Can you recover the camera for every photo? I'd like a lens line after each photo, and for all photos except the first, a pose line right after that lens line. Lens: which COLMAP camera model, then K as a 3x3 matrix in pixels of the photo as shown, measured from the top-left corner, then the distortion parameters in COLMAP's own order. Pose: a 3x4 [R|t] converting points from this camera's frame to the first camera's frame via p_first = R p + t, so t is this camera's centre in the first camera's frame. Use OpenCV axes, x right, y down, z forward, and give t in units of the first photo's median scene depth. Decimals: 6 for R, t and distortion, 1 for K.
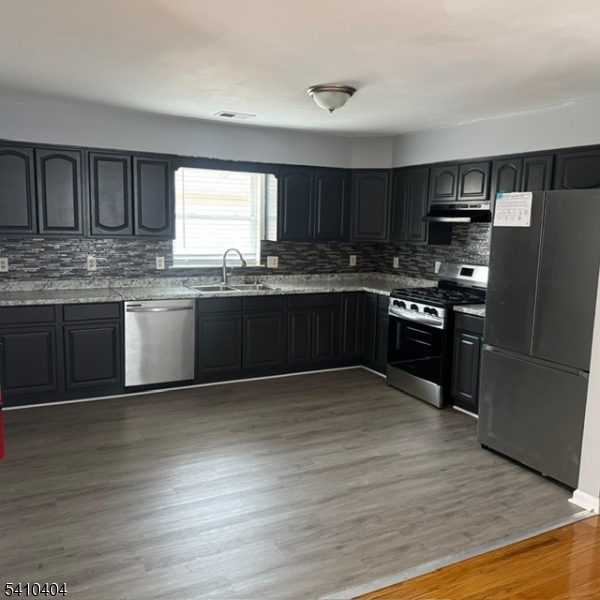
lens RADIAL K [[556.7, 0, 302.7], [0, 556.7, 300.3], [0, 0, 1]] dist [0.063189, 0.000000]
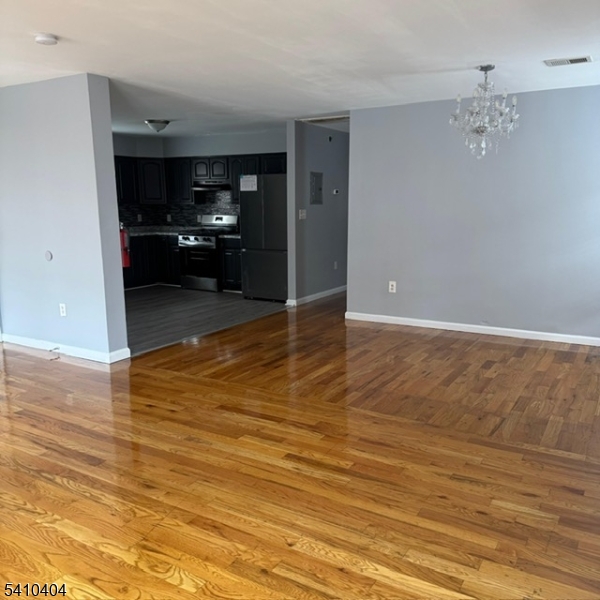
lens RADIAL K [[556.7, 0, 301.8], [0, 556.7, 298.8], [0, 0, 1]] dist [0.063189, 0.000000]
pose [[0.852414, -0.117945, 0.509391, -0.414723], [0.097780, 0.992997, 0.066296, 0.109531], [-0.513643, -0.006703, 0.857978, -0.657708]]
